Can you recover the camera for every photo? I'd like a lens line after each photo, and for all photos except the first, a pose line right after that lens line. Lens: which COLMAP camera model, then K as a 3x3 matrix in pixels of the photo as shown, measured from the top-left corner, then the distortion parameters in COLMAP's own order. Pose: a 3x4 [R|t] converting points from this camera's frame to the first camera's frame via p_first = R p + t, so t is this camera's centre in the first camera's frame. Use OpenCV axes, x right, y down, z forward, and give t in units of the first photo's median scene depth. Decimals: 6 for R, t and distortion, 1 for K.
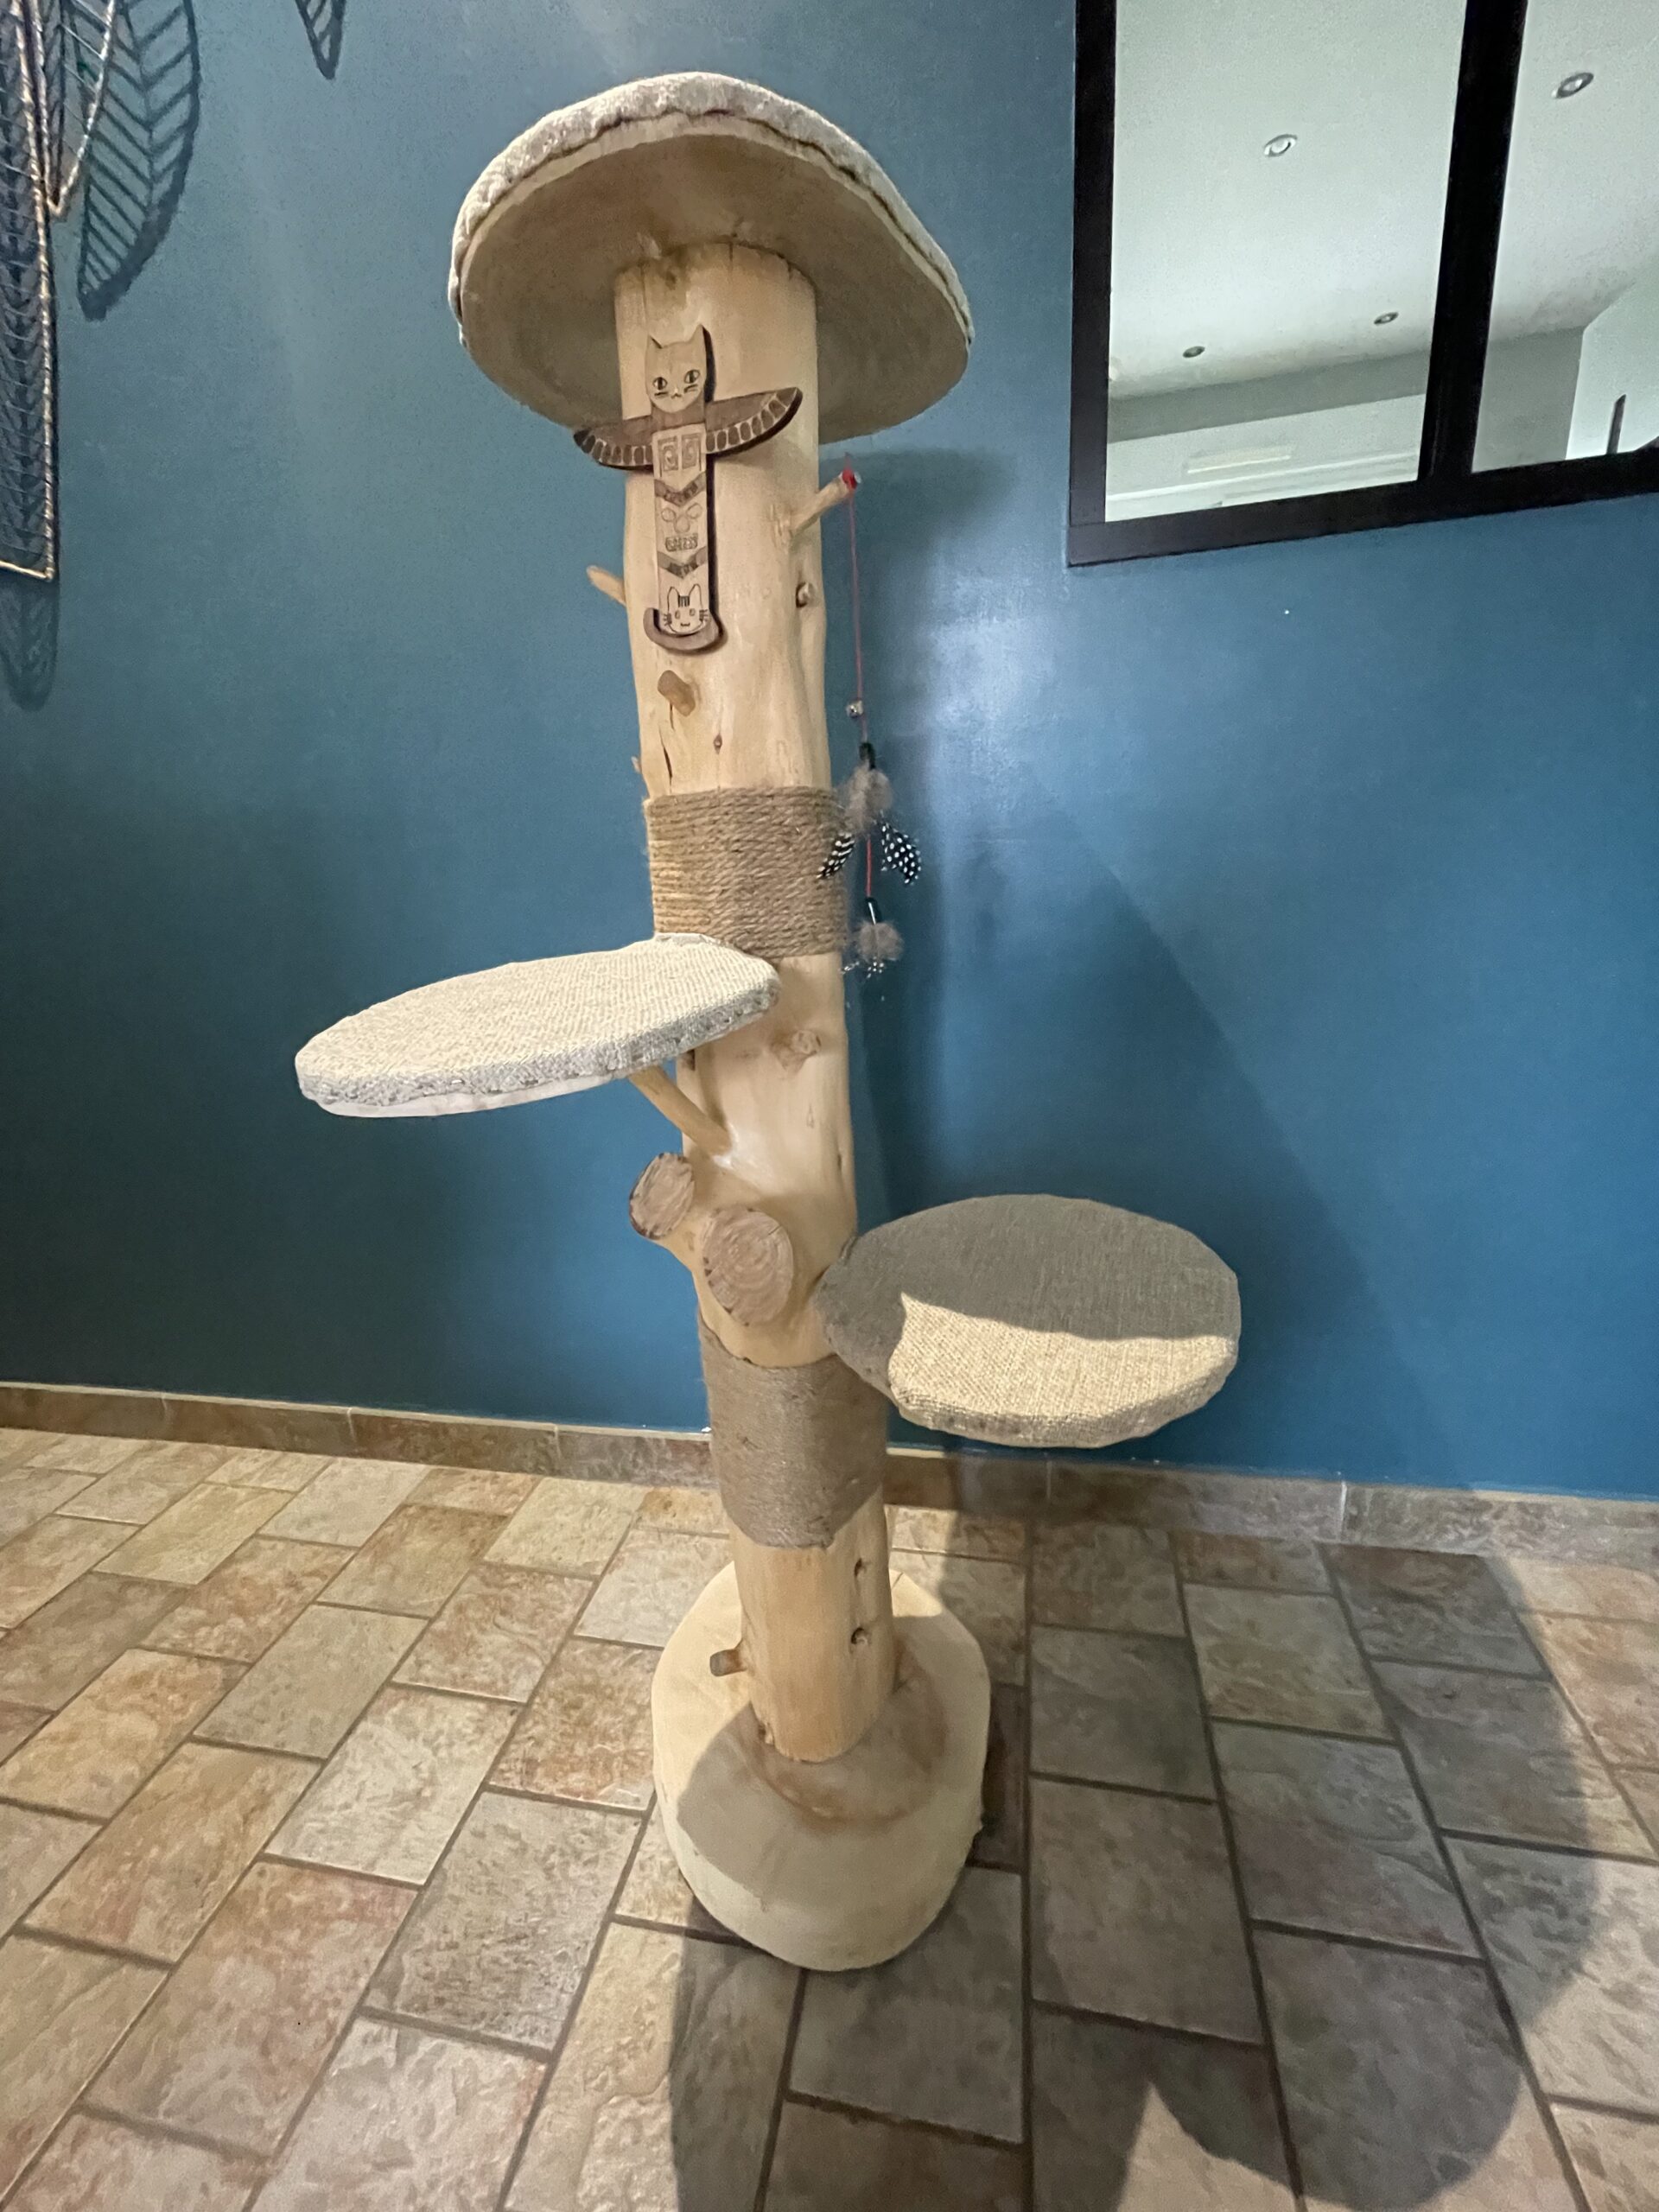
lens RADIAL K [[892.9, 0, 833.4], [0, 892.9, 1105.1], [0, 0, 1]] dist [0.002736, 0.000052]
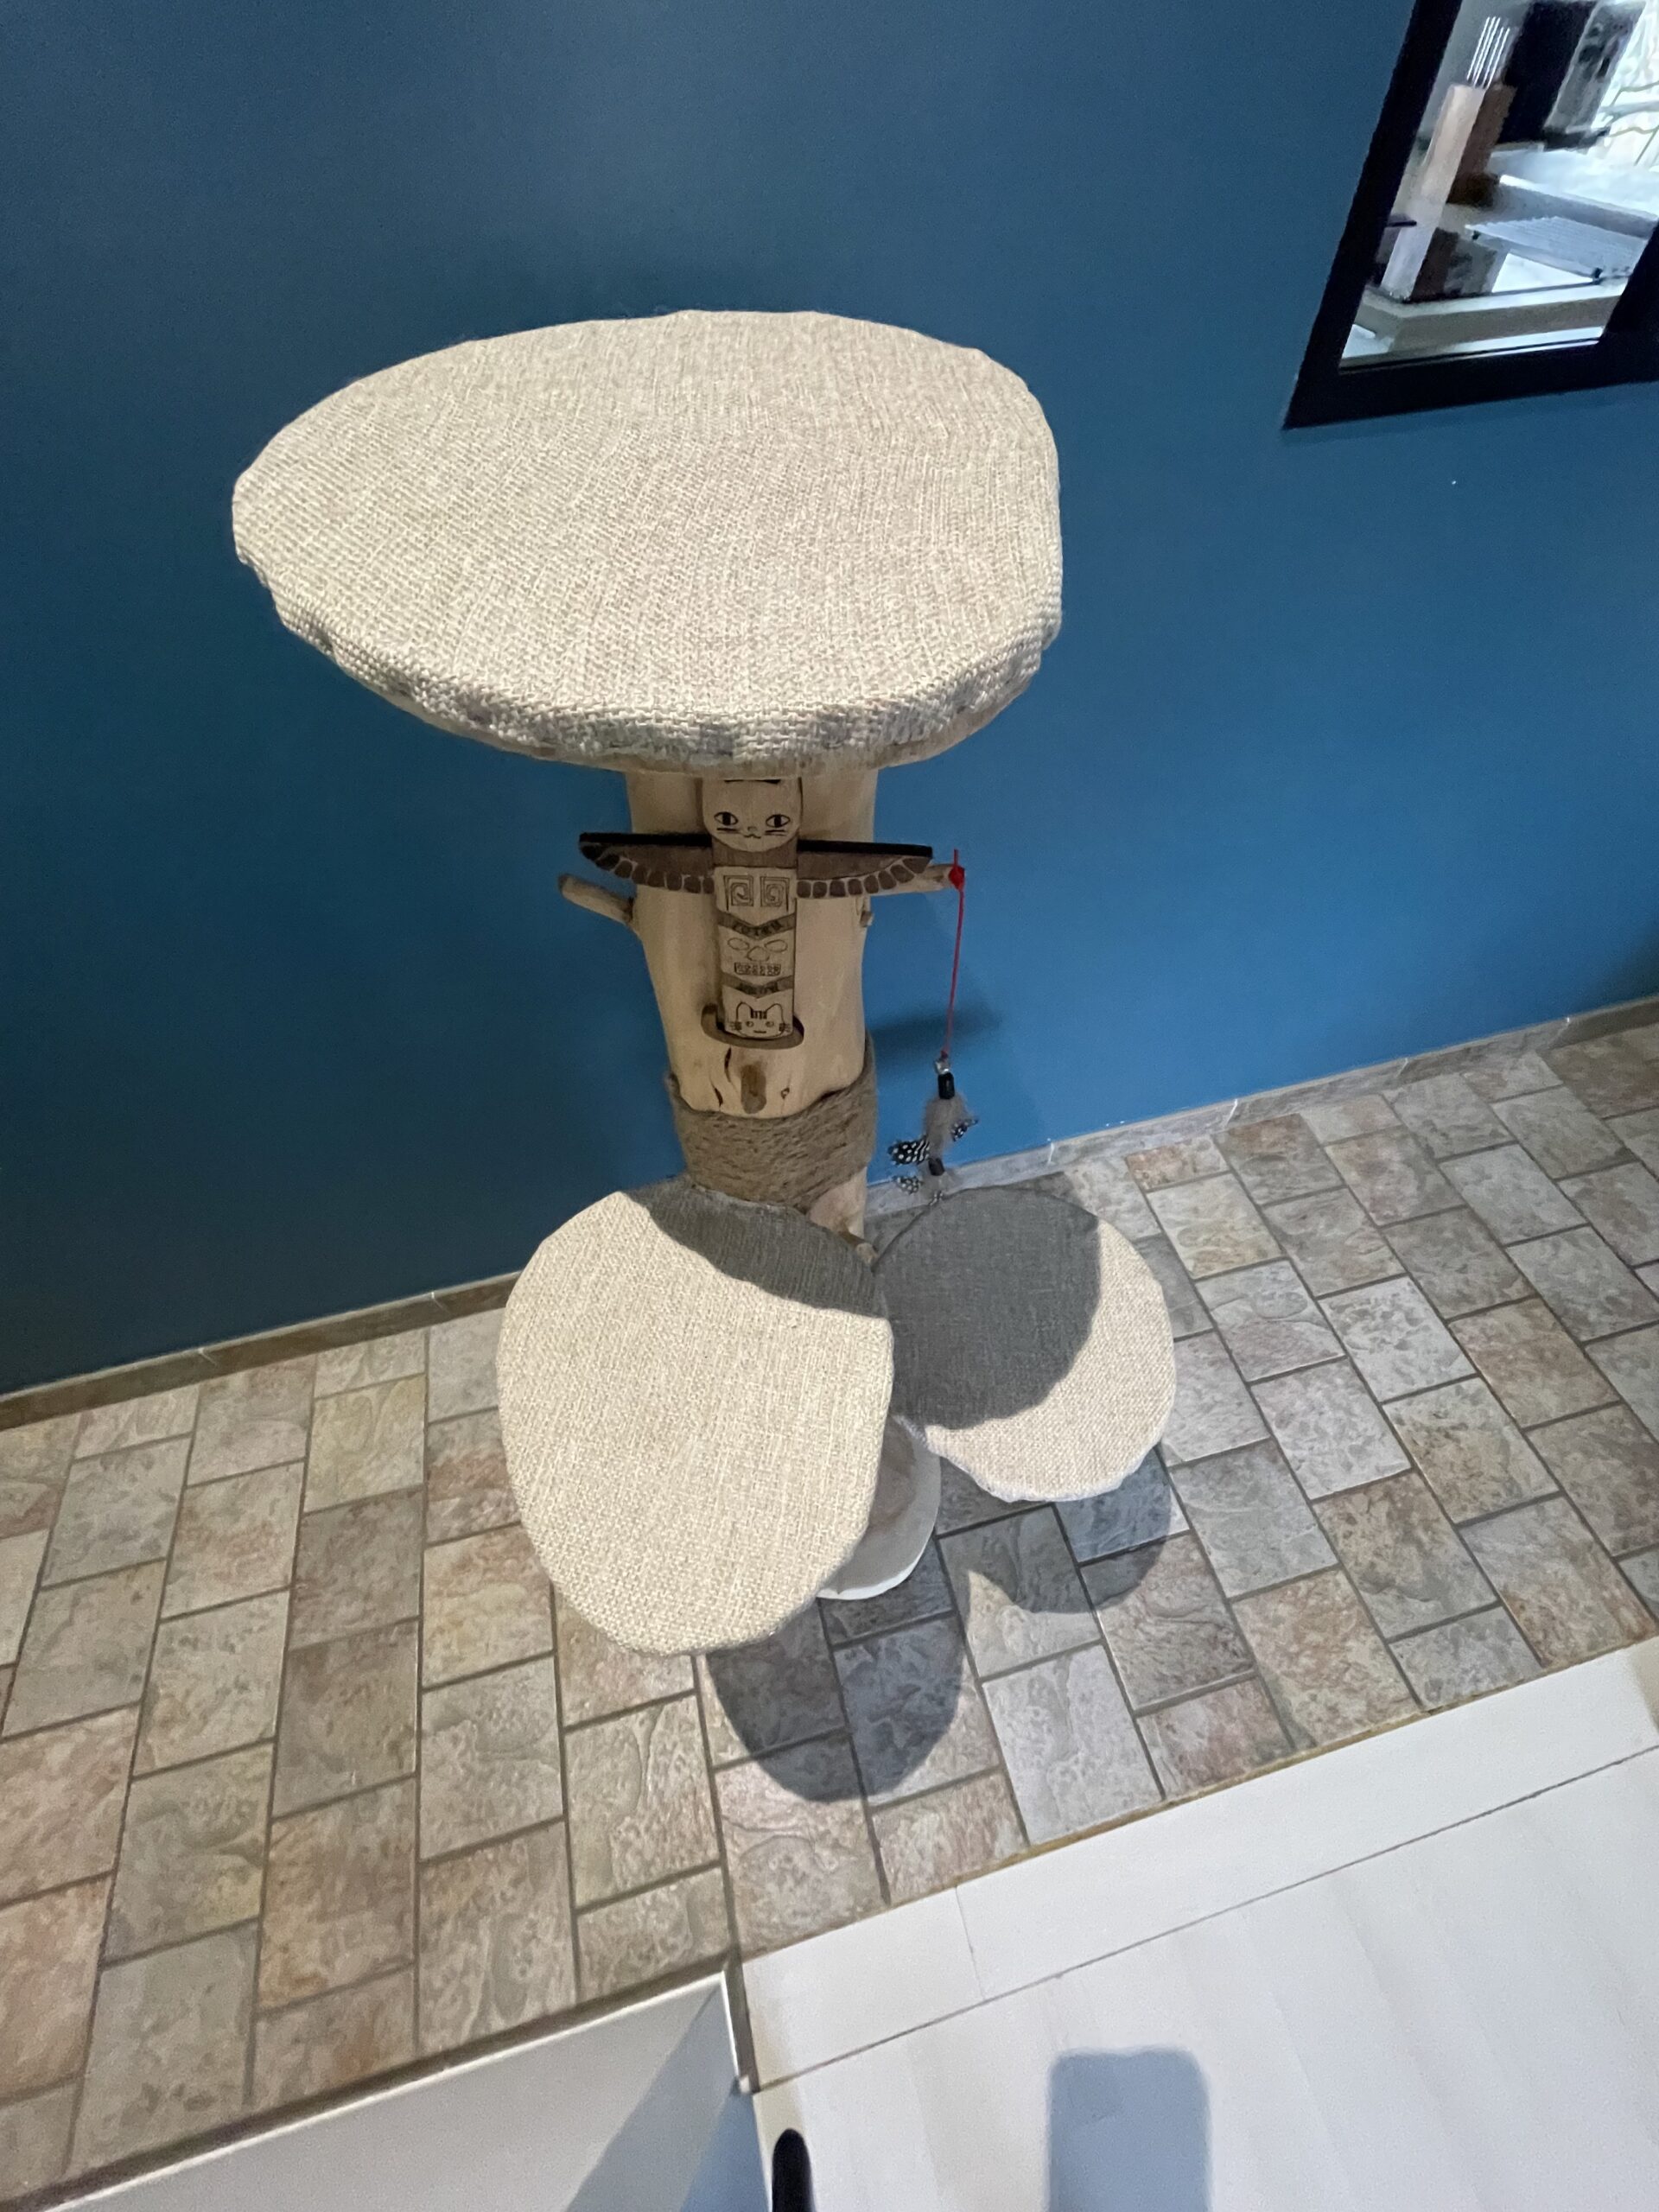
lens RADIAL K [[892.9, 0, 830.4], [0, 892.9, 1108.4], [0, 0, 1]] dist [0.002736, 0.000052]
pose [[0.898734, -0.328890, 0.290016, -0.531472], [0.098861, 0.796337, 0.596719, -0.592133], [-0.427205, -0.507620, 0.748209, 0.215485]]
